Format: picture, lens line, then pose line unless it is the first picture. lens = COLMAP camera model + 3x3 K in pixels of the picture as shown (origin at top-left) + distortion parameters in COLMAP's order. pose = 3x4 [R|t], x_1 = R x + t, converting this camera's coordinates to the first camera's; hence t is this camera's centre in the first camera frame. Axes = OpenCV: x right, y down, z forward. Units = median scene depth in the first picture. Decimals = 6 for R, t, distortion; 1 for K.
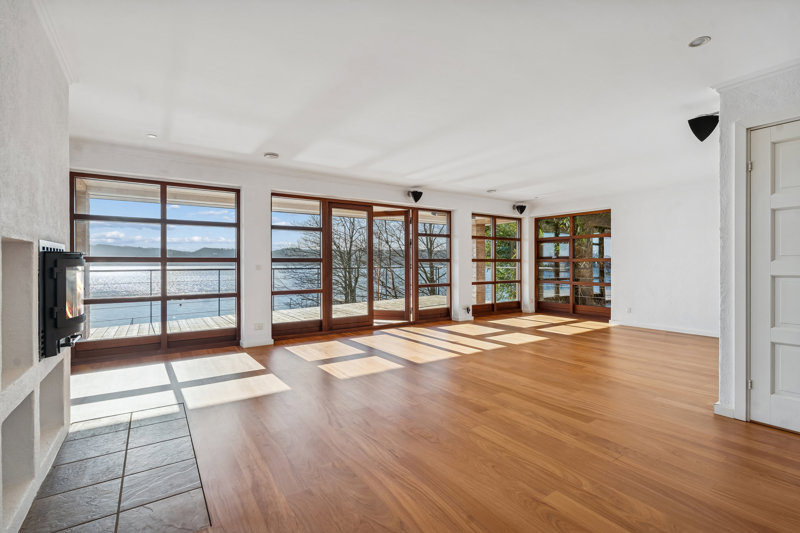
lens RADIAL K [[370.2, 0, 400.0], [0, 370.2, 266.5], [0, 0, 1]] dist [-0.001644, -0.000227]
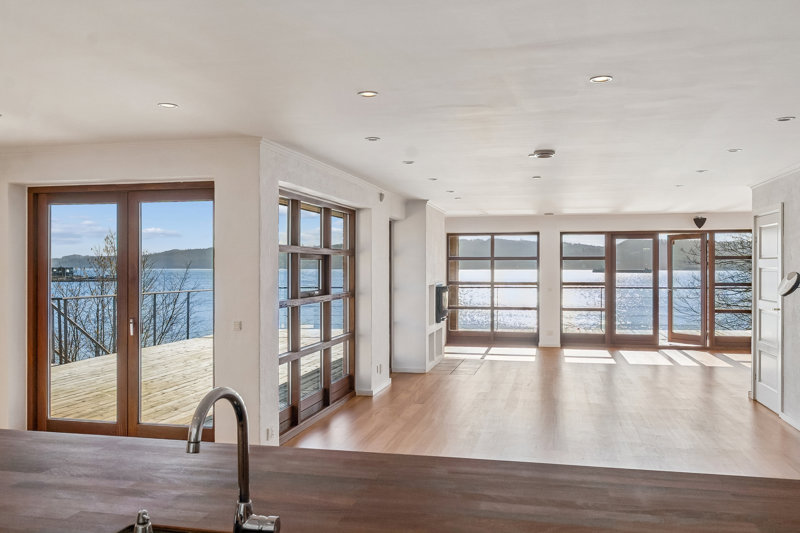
lens RADIAL K [[679.3, 0, 400.0], [0, 679.3, 266.5], [0, 0, 1]] dist [0.001444, 0.000329]
pose [[0.687456, 0.002216, -0.726223, 1.037334], [-0.007983, 0.999958, -0.004505, -0.065097], [0.726182, 0.008895, 0.687445, -1.102008]]
